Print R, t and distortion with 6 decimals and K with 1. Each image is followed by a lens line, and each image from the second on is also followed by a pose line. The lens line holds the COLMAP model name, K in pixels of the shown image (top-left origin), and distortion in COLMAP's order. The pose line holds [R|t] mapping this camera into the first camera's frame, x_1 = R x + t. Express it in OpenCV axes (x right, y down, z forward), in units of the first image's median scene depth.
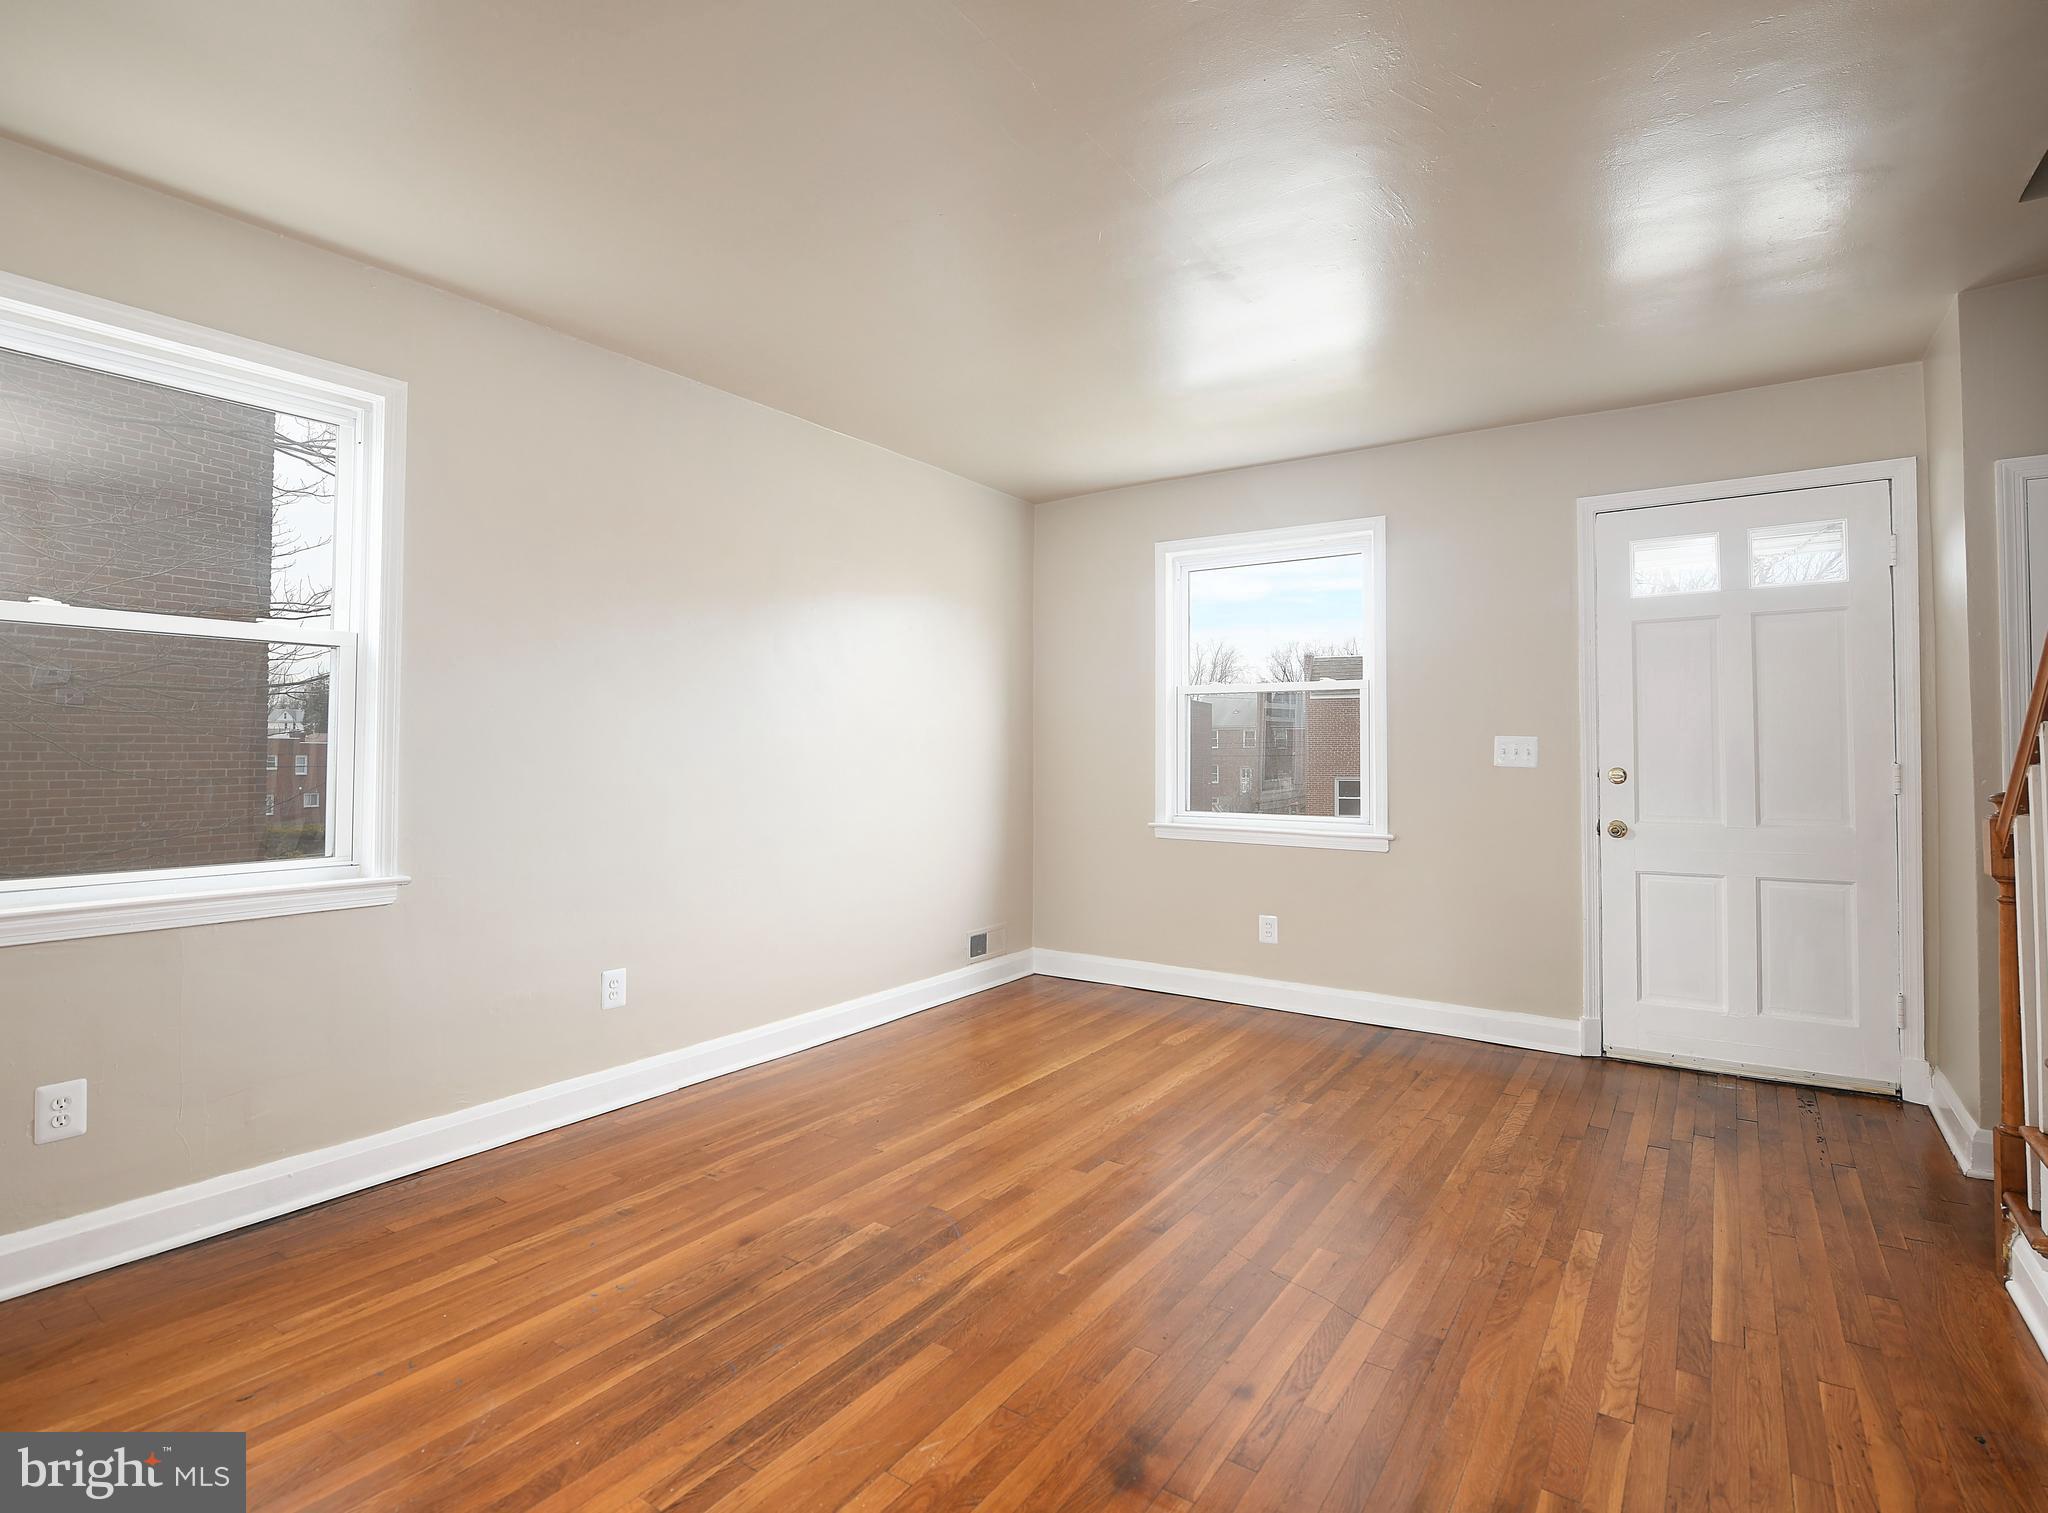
lens RADIAL K [[1020.4, 0, 1009.6], [0, 1020.4, 738.0], [0, 0, 1]] dist [-0.012478, -0.000194]
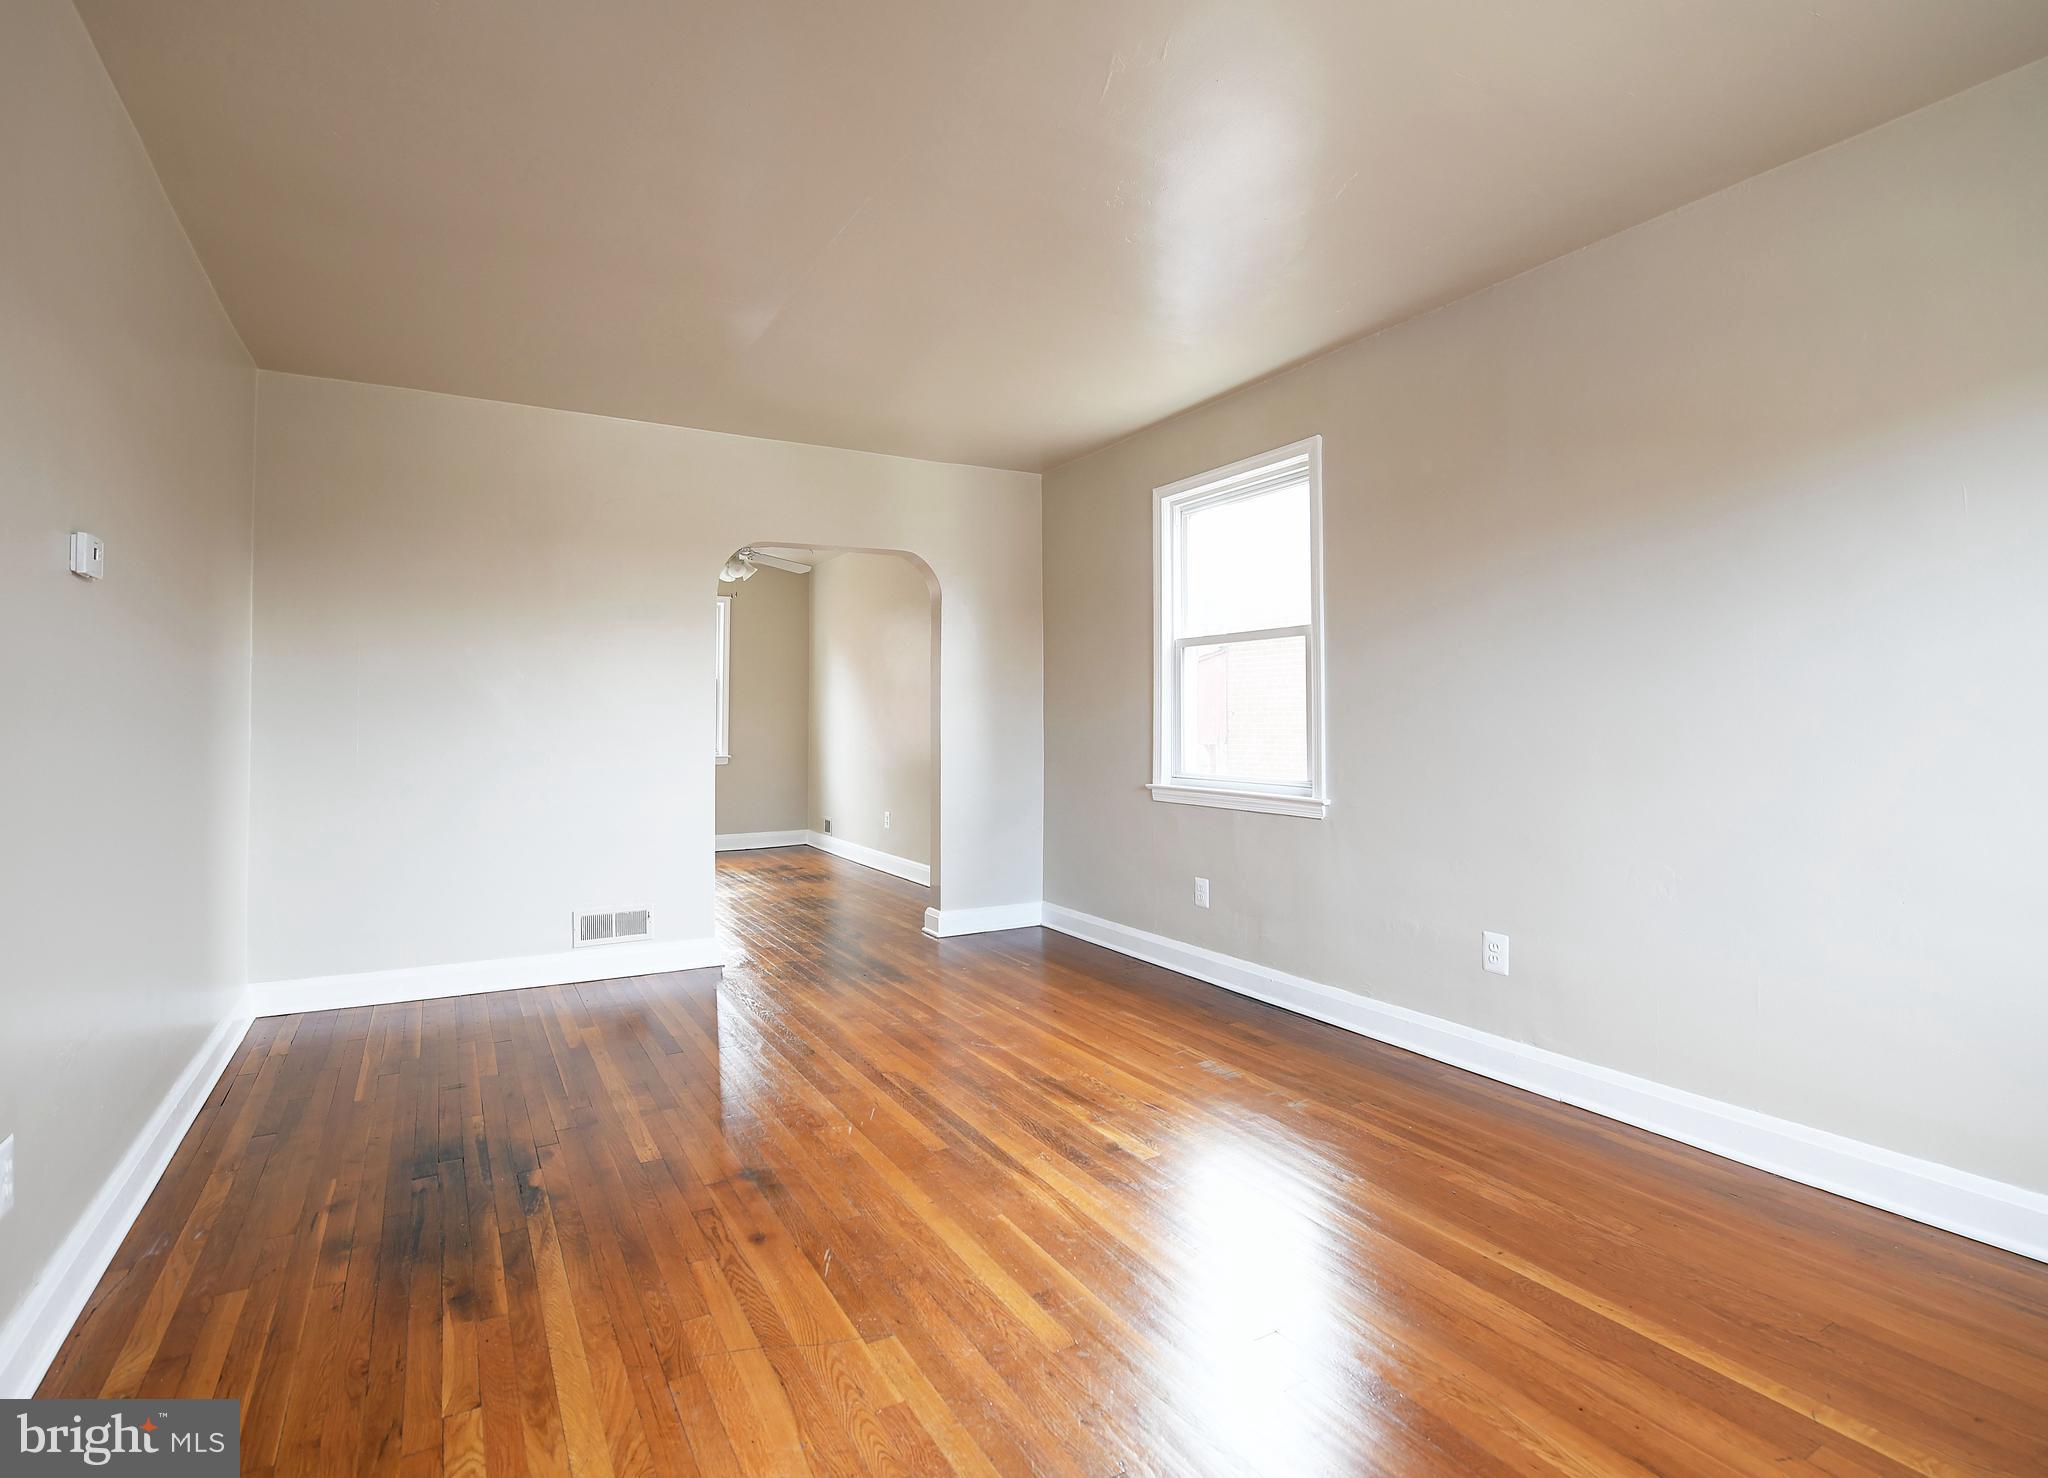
lens RADIAL K [[991.5, 0, 1018.8], [0, 991.5, 736.3], [0, 0, 1]] dist [-0.005258, 0.000739]
pose [[-0.416454, 0.016157, -0.909013, 0.791292], [0.015128, 0.999827, 0.010841, 0.031900], [0.909031, -0.009237, -0.416626, 1.216217]]
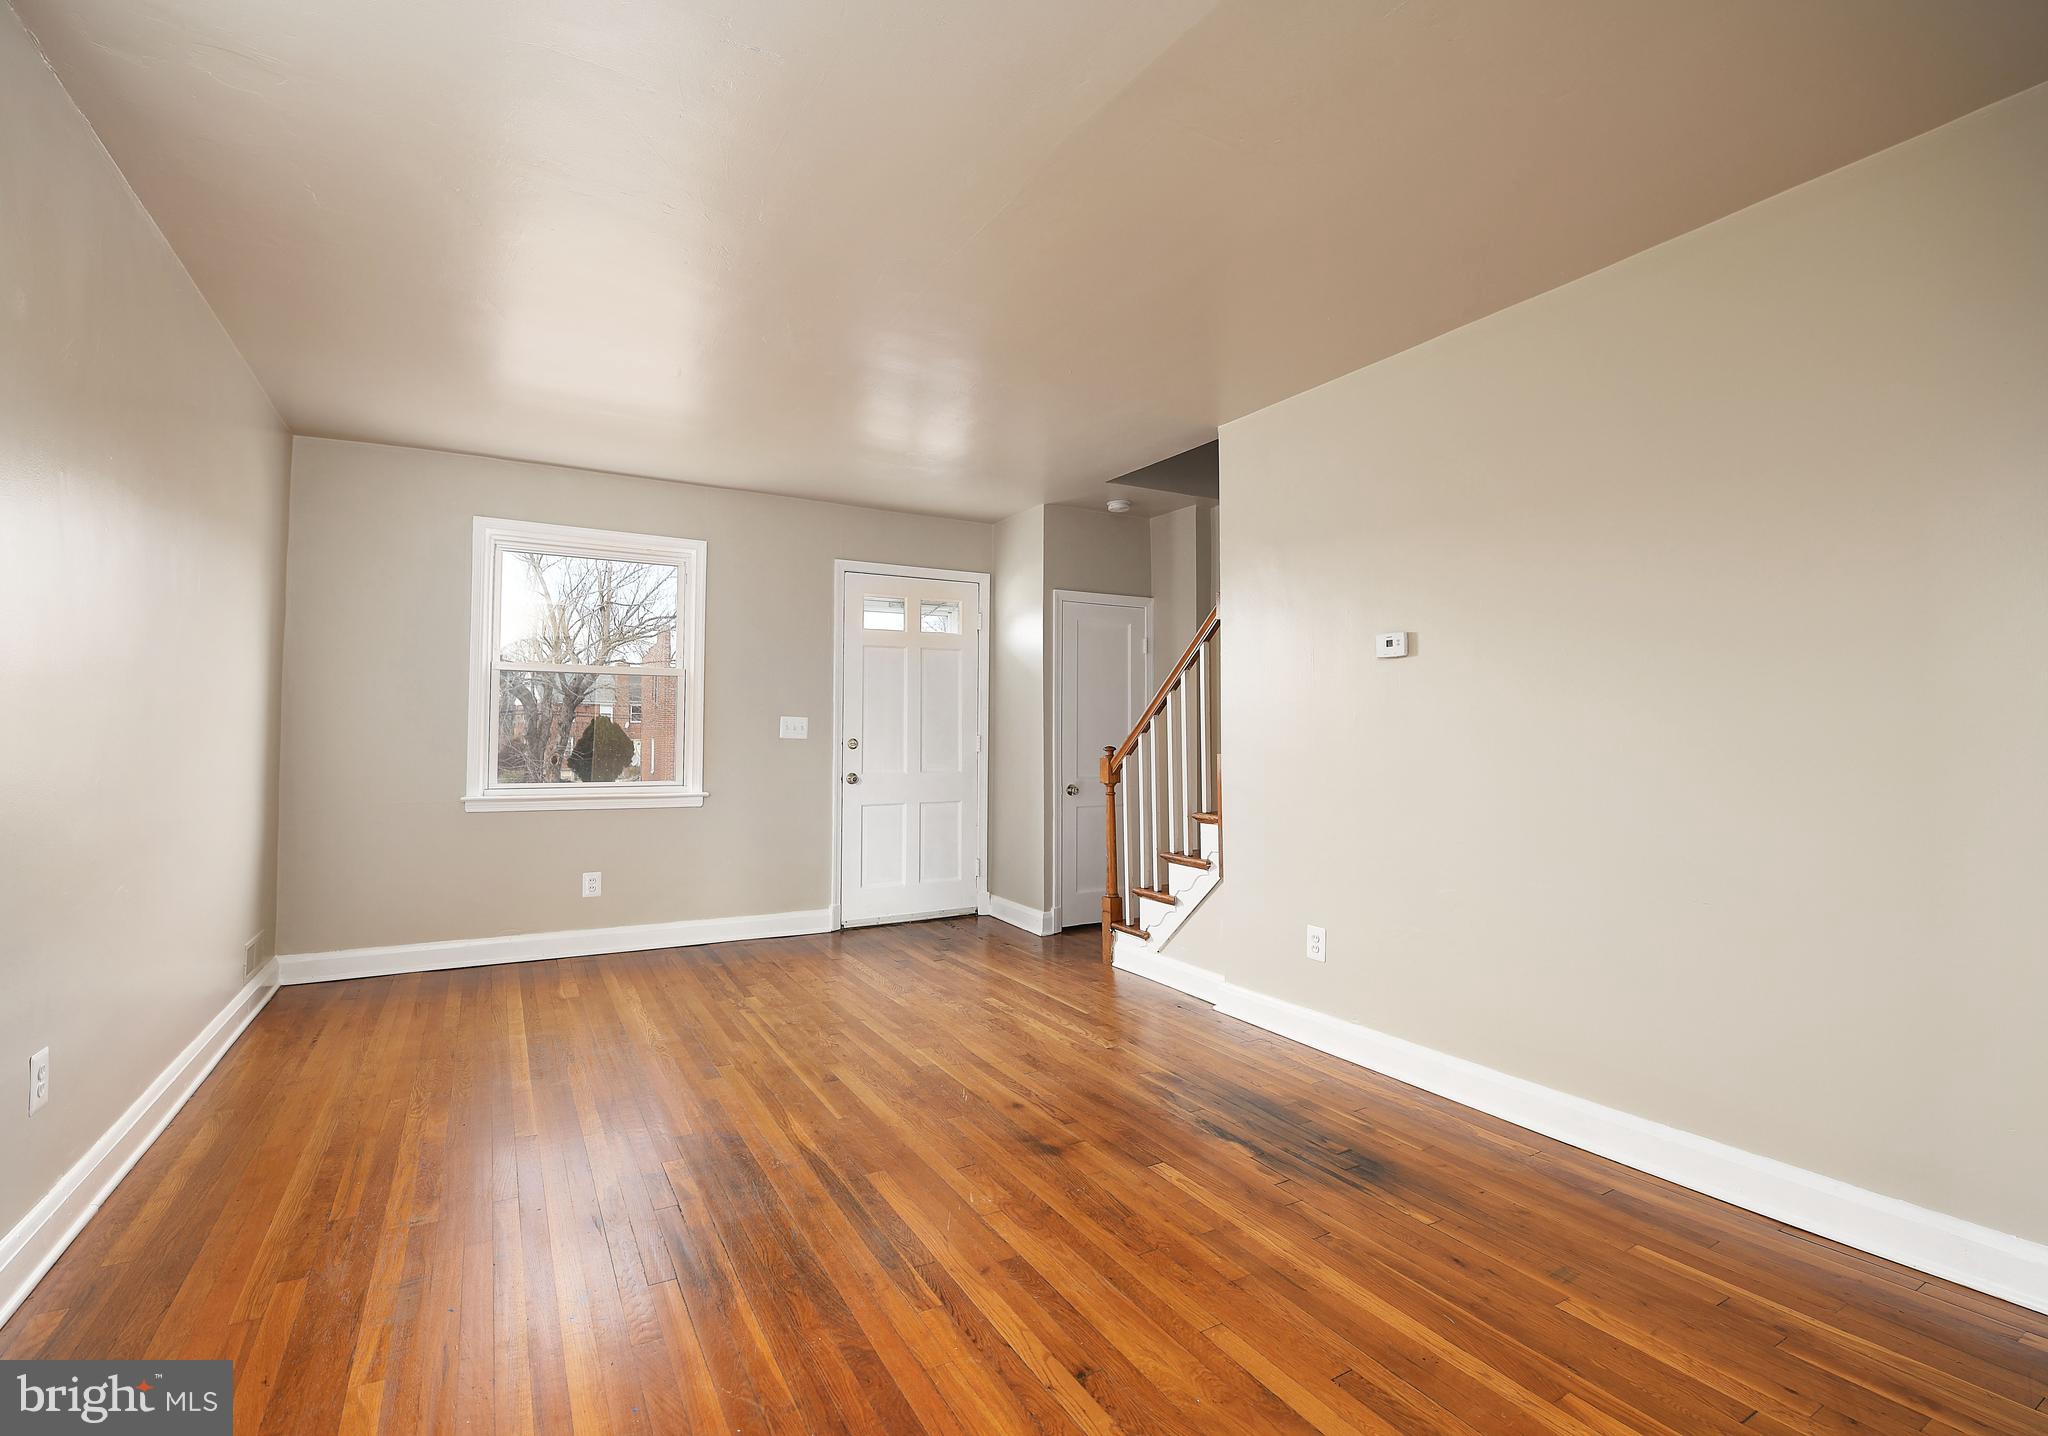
lens RADIAL K [[930.8, 0, 1013.4], [0, 930.8, 716.7], [0, 0, 1]] dist [-0.000523, 0.000499]
pose [[0.435780, 0.017912, 0.899875, -0.806110], [-0.016207, 0.999796, -0.012052, 0.012864], [-0.899907, -0.009332, 0.435981, 0.233102]]
